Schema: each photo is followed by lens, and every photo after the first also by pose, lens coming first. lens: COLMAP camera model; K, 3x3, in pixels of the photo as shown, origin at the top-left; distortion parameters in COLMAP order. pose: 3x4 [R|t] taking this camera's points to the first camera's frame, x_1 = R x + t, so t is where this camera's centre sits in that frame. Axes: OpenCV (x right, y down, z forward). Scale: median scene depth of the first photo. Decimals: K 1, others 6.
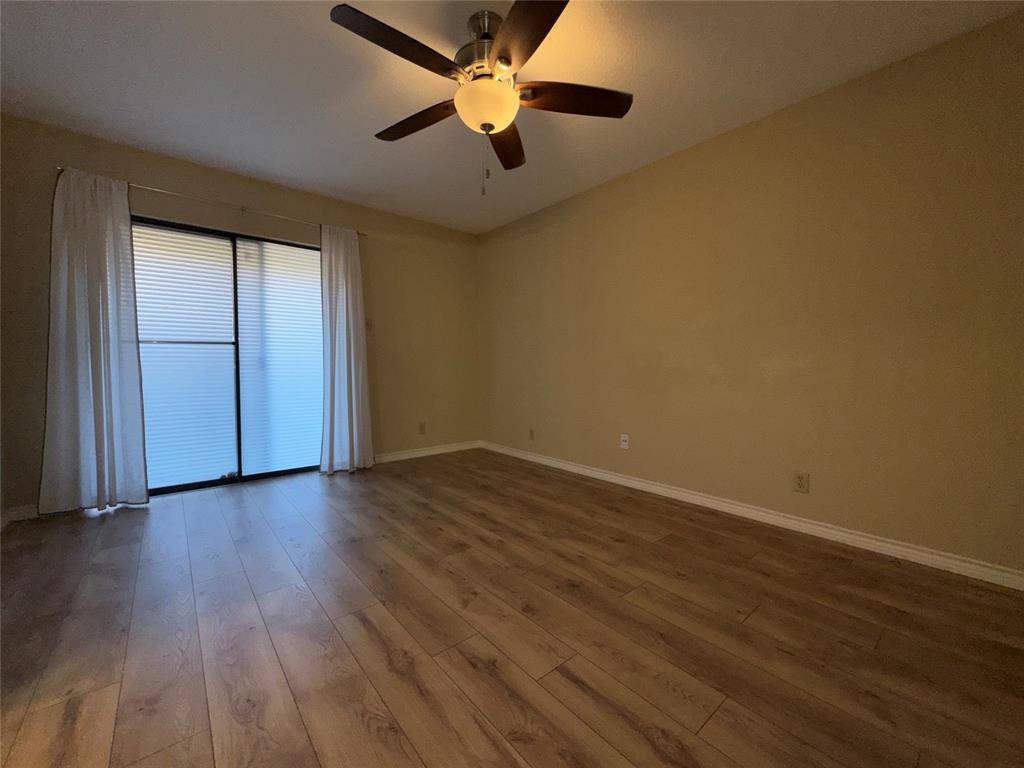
lens RADIAL K [[409.5, 0, 512.9], [0, 409.5, 384.8], [0, 0, 1]] dist [-0.002030, 0.000382]
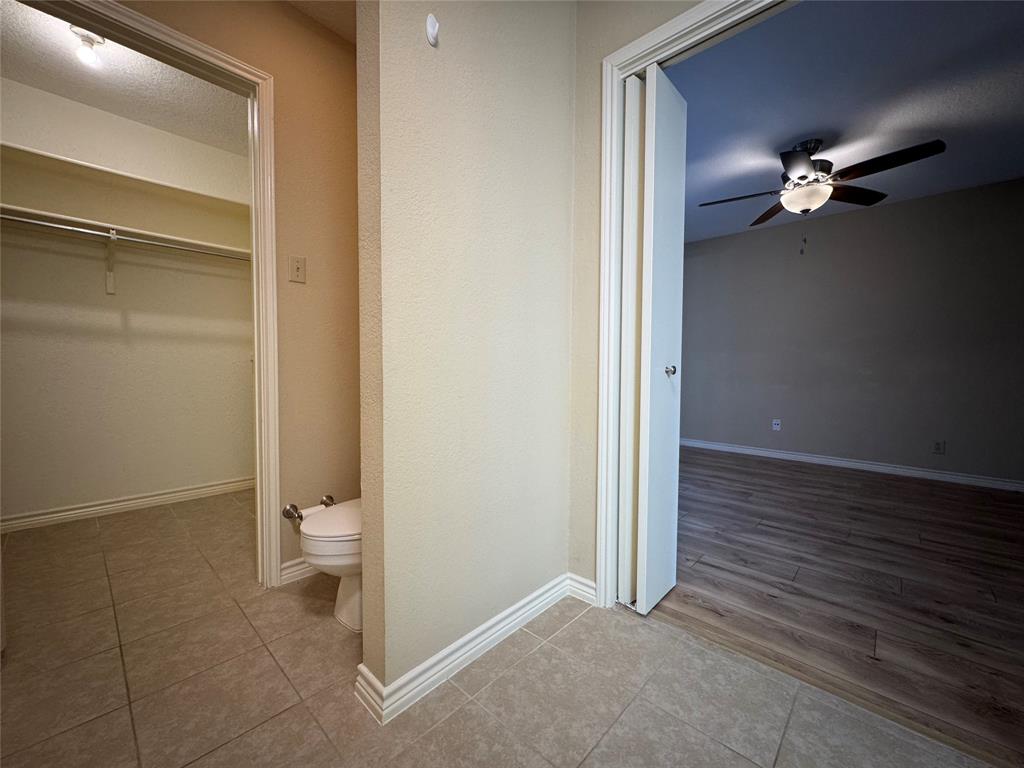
lens RADIAL K [[409.5, 0, 512.9], [0, 409.5, 384.8], [0, 0, 1]] dist [-0.002030, 0.000382]
pose [[0.993286, 0.002736, 0.115650, -1.330805], [-0.002708, 0.999996, -0.000401, 0.022250], [-0.115651, 0.000085, 0.993290, -0.395273]]
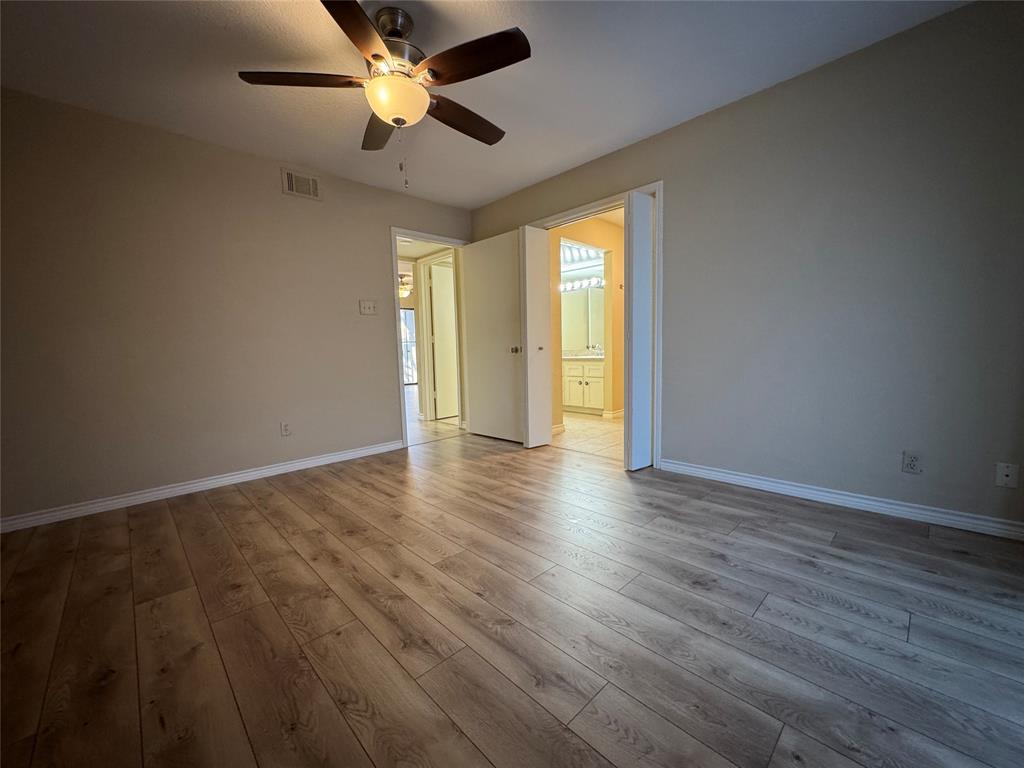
lens RADIAL K [[409.5, 0, 512.9], [0, 409.5, 384.8], [0, 0, 1]] dist [-0.002030, 0.000382]
pose [[-0.997407, 0.033928, -0.063471, -0.264953], [0.024960, 0.990243, 0.137101, -0.094439], [0.067503, 0.135161, -0.988522, 2.151269]]
